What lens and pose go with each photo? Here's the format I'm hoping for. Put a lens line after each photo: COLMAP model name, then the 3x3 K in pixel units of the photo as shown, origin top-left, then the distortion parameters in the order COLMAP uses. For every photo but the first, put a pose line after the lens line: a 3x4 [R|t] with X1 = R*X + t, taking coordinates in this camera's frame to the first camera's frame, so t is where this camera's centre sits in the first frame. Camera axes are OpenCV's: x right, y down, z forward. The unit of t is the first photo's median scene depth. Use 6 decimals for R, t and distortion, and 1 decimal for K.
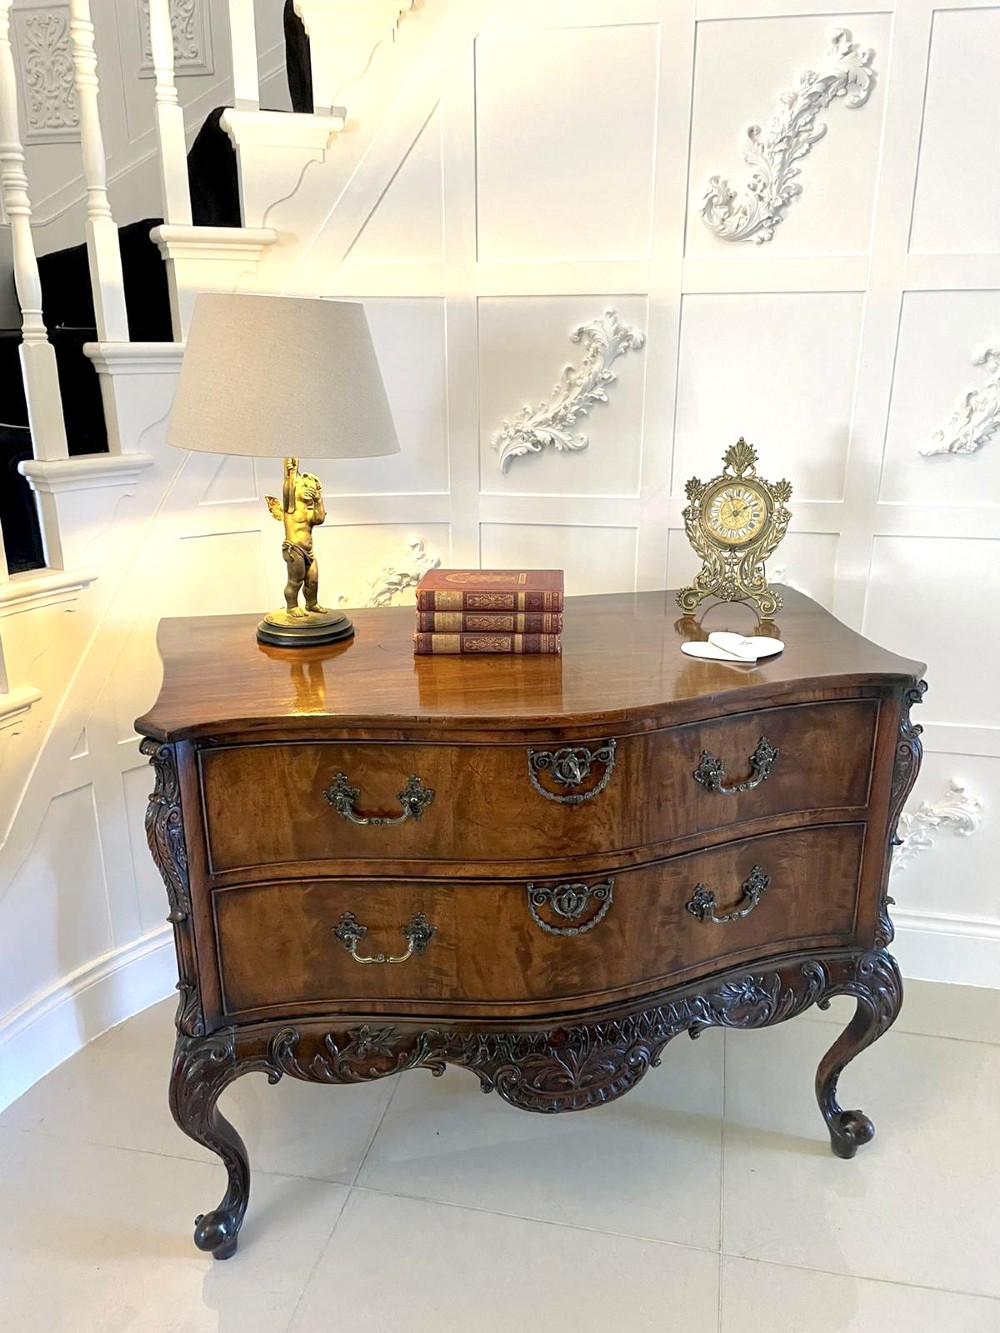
lens RADIAL K [[1014.5, 0, 504.8], [0, 1014.5, 659.6], [0, 0, 1]] dist [0.085280, -0.114372]
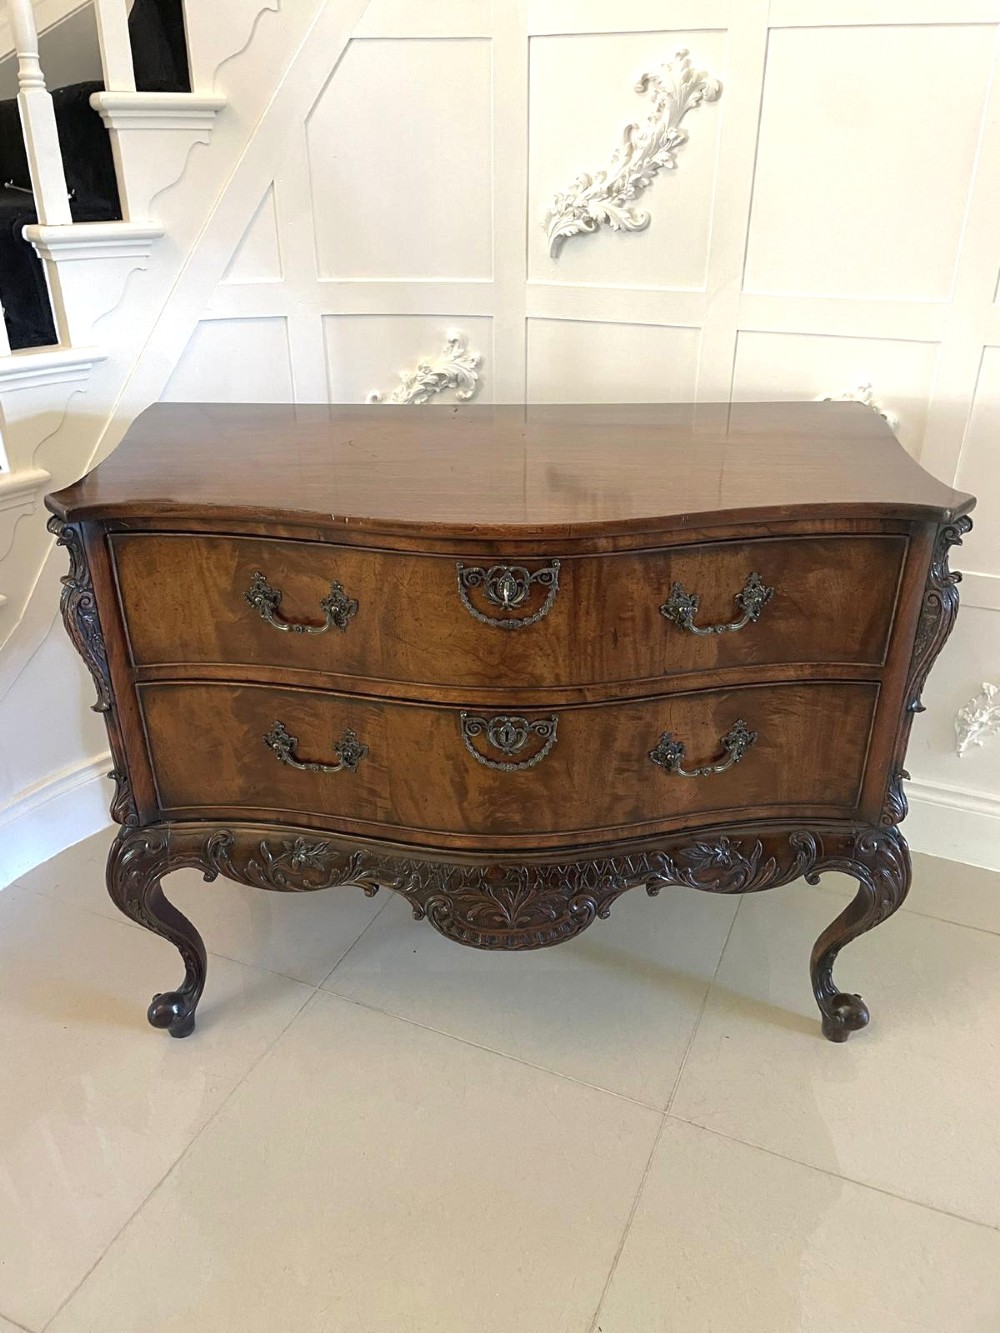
lens RADIAL K [[1014.5, 0, 504.8], [0, 1014.5, 659.6], [0, 0, 1]] dist [0.085280, -0.114372]
pose [[0.979978, 0.092933, -0.176087, 0.206660], [-0.064460, 0.984843, 0.161027, 0.024184], [0.188383, -0.146453, 0.971115, 0.124869]]
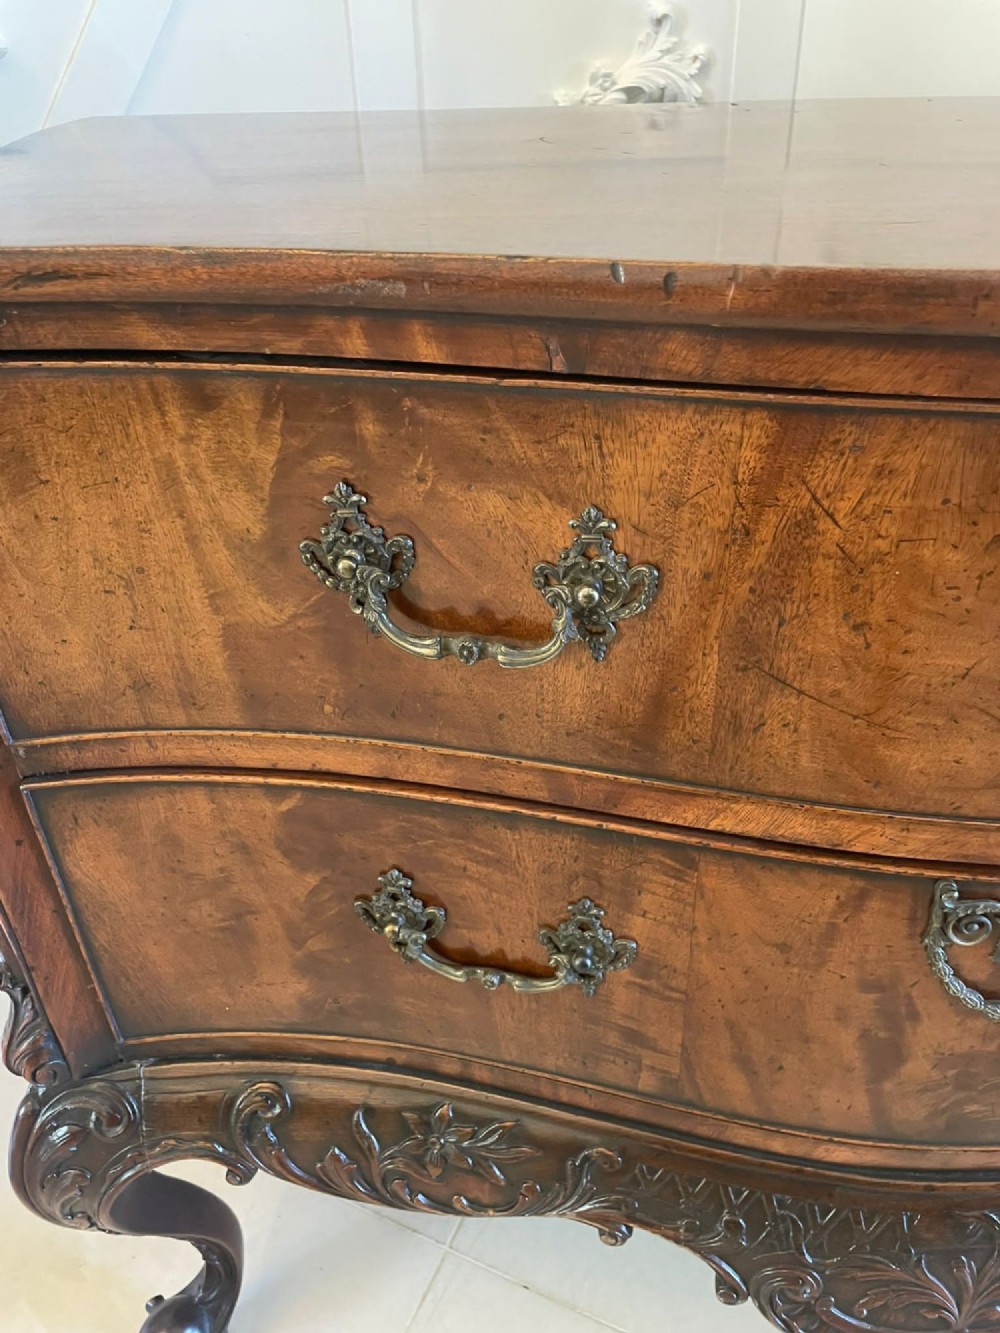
lens RADIAL K [[1014.5, 0, 504.8], [0, 1014.5, 659.6], [0, 0, 1]] dist [0.085280, -0.114372]
pose [[0.975211, 0.101670, -0.196535, -0.049755], [-0.046737, 0.962796, 0.266155, 0.073648], [0.216283, -0.250372, 0.943682, 0.659546]]
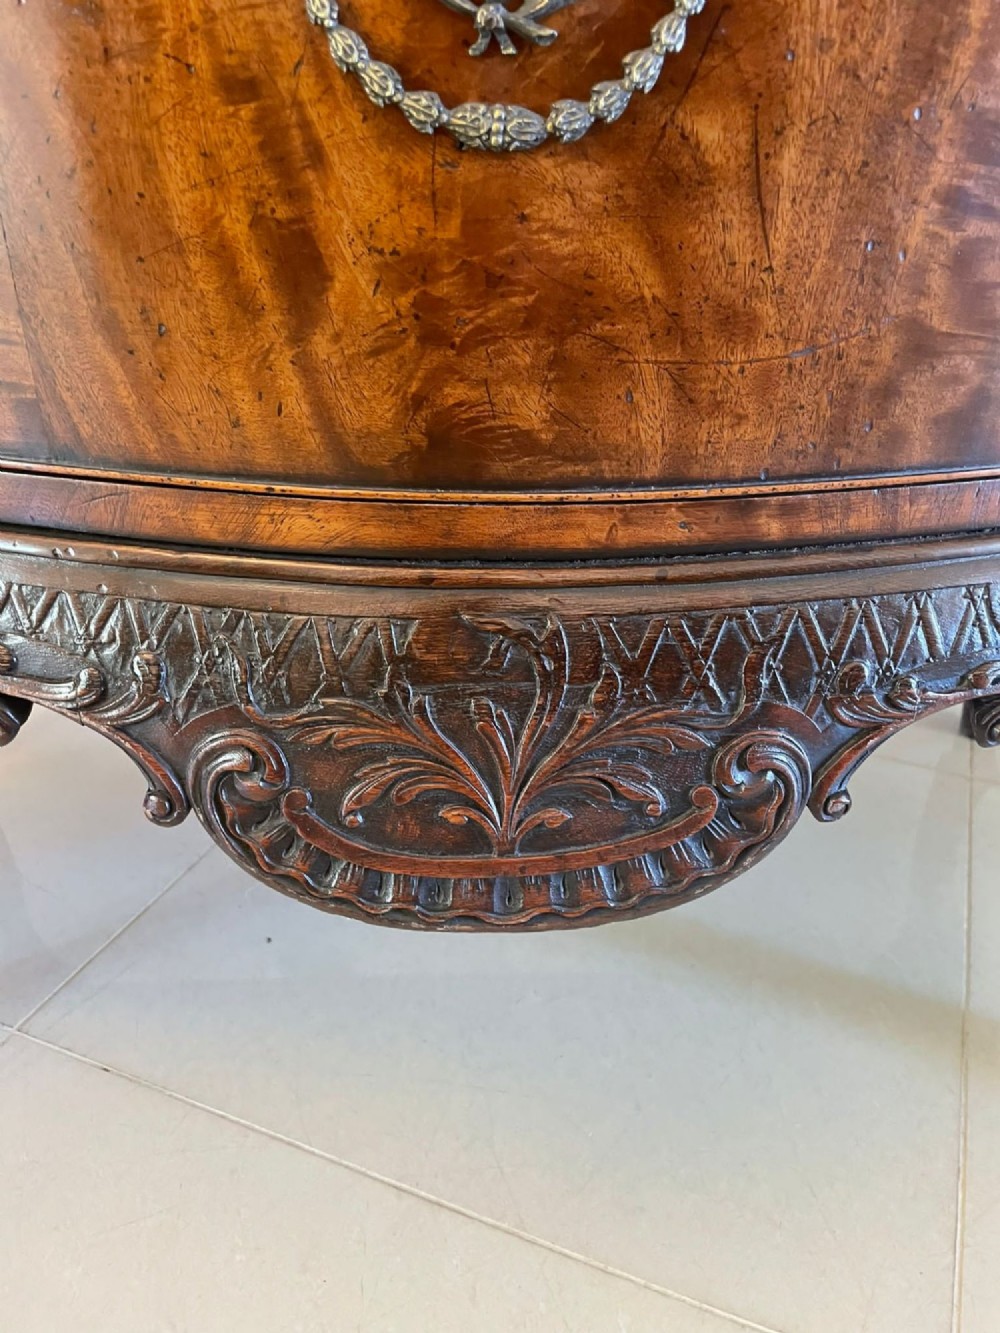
lens RADIAL K [[1014.5, 0, 504.8], [0, 1014.5, 659.6], [0, 0, 1]] dist [0.085280, -0.114372]
pose [[0.984485, 0.098760, -0.145038, 0.102621], [-0.073327, 0.982490, 0.171277, 0.327906], [0.159414, -0.157985, 0.974489, 0.760755]]
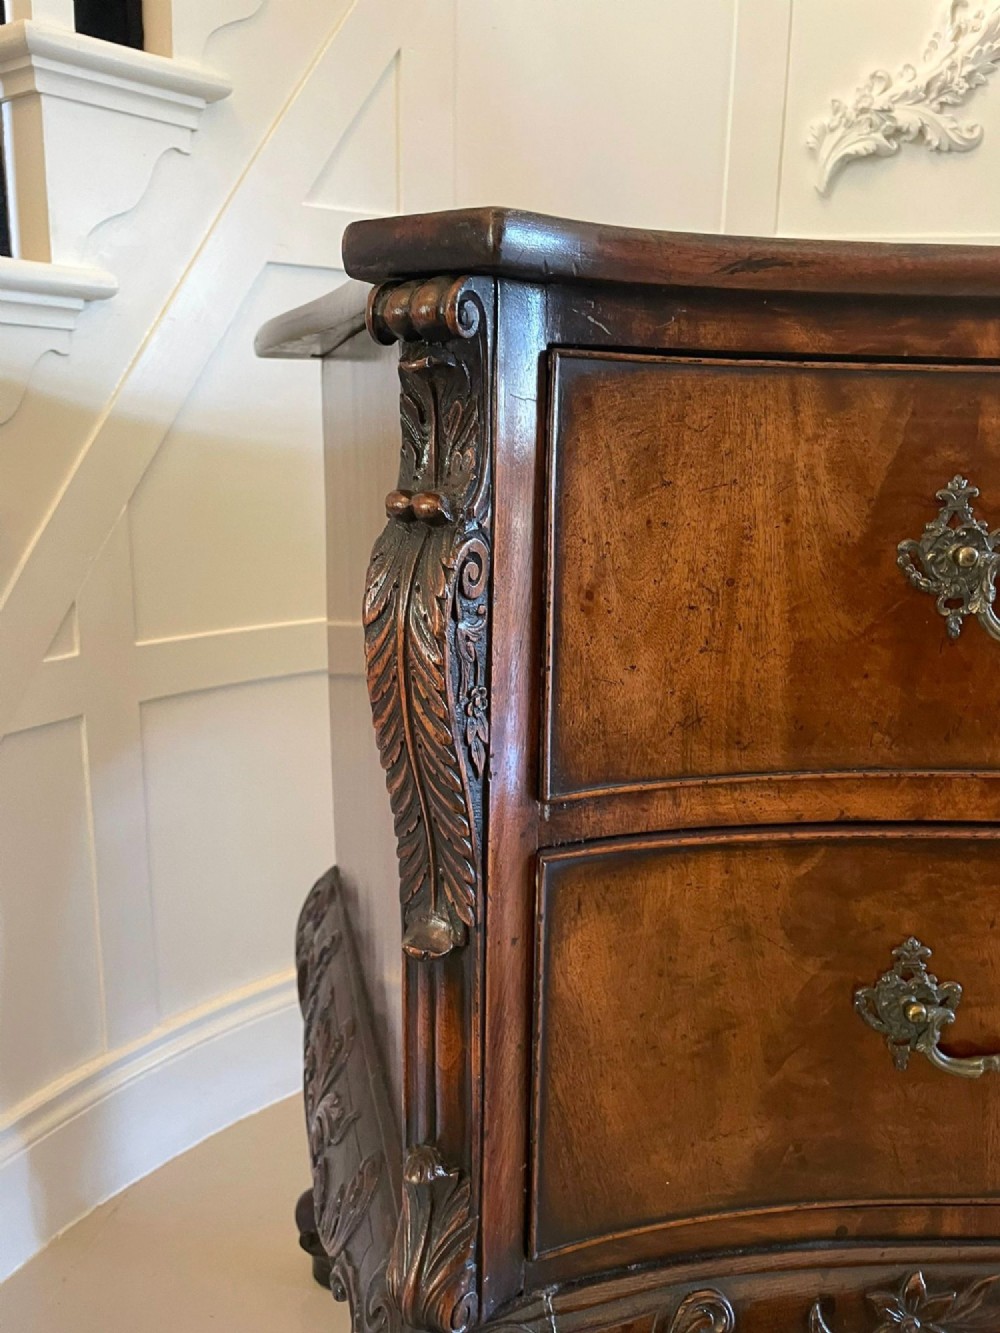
lens RADIAL K [[1022.4, 0, 500.1], [0, 1022.4, 657.5], [0, 0, 1]] dist [0.083303, -0.124559]
pose [[0.998966, 0.010313, 0.044280, -0.292732], [-0.006487, 0.996299, -0.085704, 0.179742], [-0.045000, 0.085329, 0.995336, 0.640012]]
